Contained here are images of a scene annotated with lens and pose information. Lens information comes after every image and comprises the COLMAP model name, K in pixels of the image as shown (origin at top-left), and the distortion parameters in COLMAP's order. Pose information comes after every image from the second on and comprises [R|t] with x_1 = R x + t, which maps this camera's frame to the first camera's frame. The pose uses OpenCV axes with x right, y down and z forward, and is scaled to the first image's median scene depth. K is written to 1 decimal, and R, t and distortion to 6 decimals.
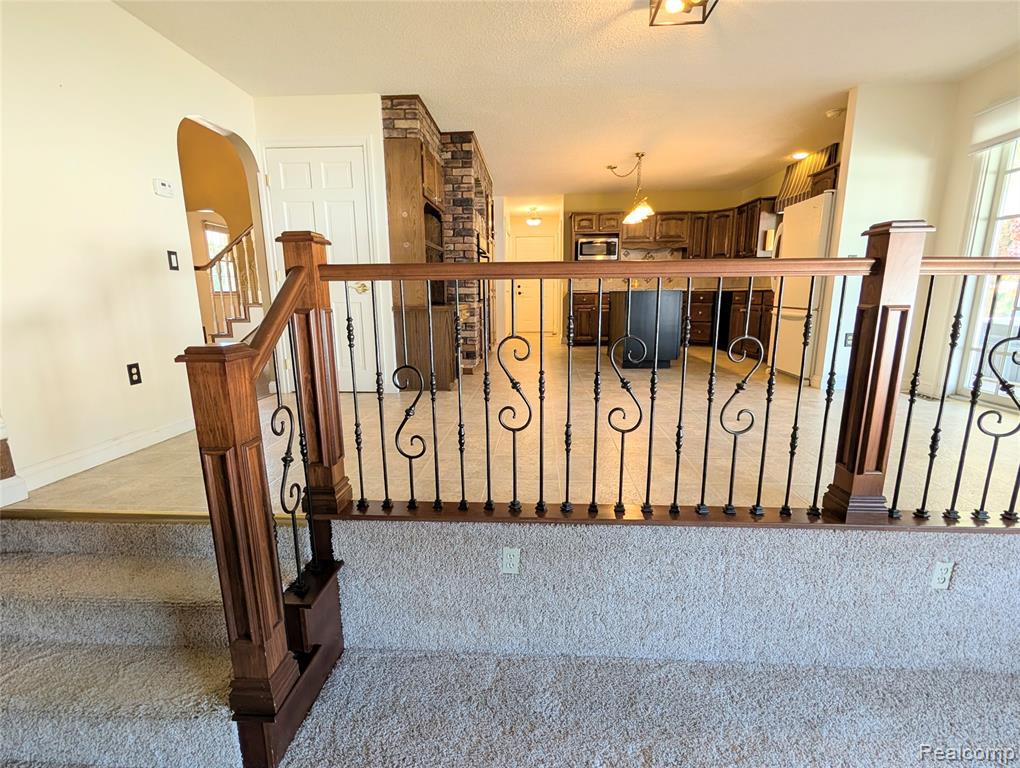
lens RADIAL K [[466.0, 0, 507.8], [0, 466.0, 387.5], [0, 0, 1]] dist [-0.001800, -0.000239]
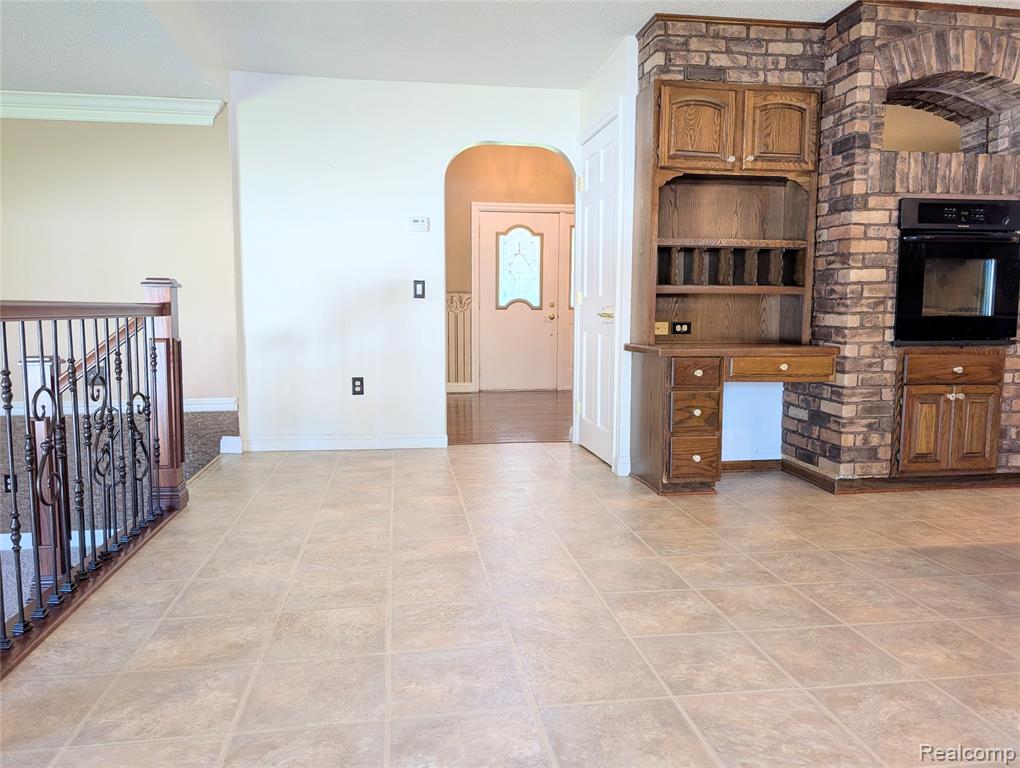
lens RADIAL K [[745.1, 0, 506.9], [0, 745.1, 383.4], [0, 0, 1]] dist [0.036445, -0.037726]
pose [[0.212699, 0.105624, -0.971392, 0.764376], [-0.196959, 0.978369, 0.063256, -0.157076], [0.957061, 0.177870, 0.228902, 0.632030]]
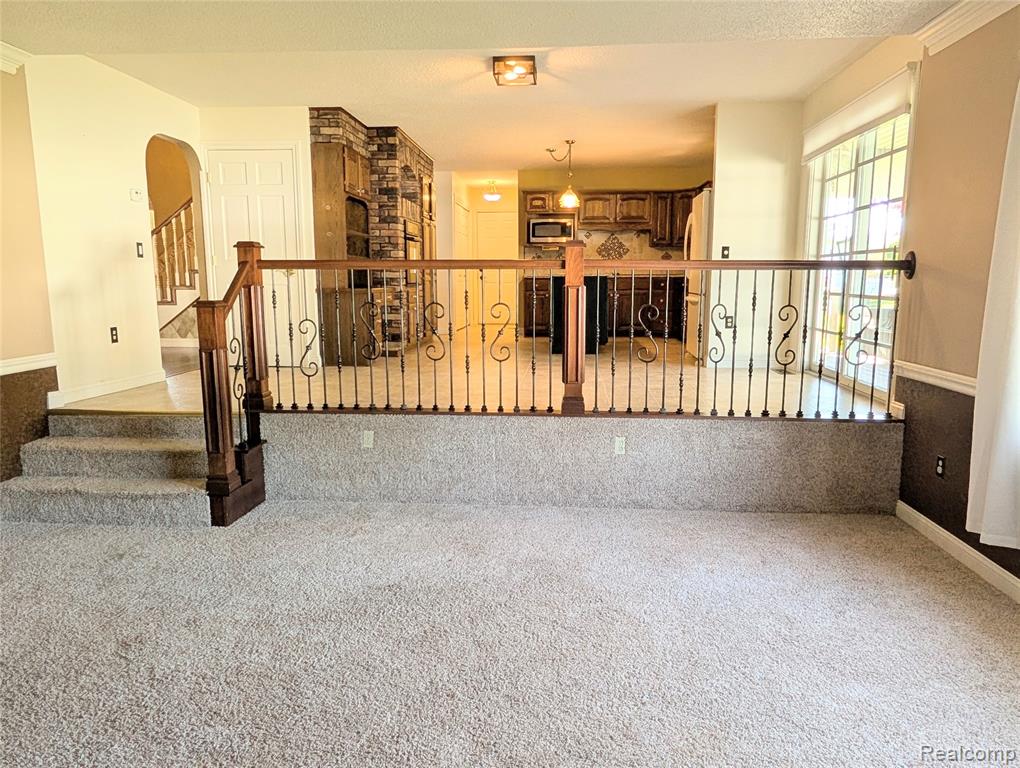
lens RADIAL K [[700.1, 0, 510.6], [0, 700.1, 388.3], [0, 0, 1]] dist [-0.001753, -0.003359]
pose [[0.999886, 0.010227, -0.011066, 0.244698], [-0.010694, 0.999017, -0.043017, 0.134962], [0.010616, 0.043130, 0.999013, -0.672845]]
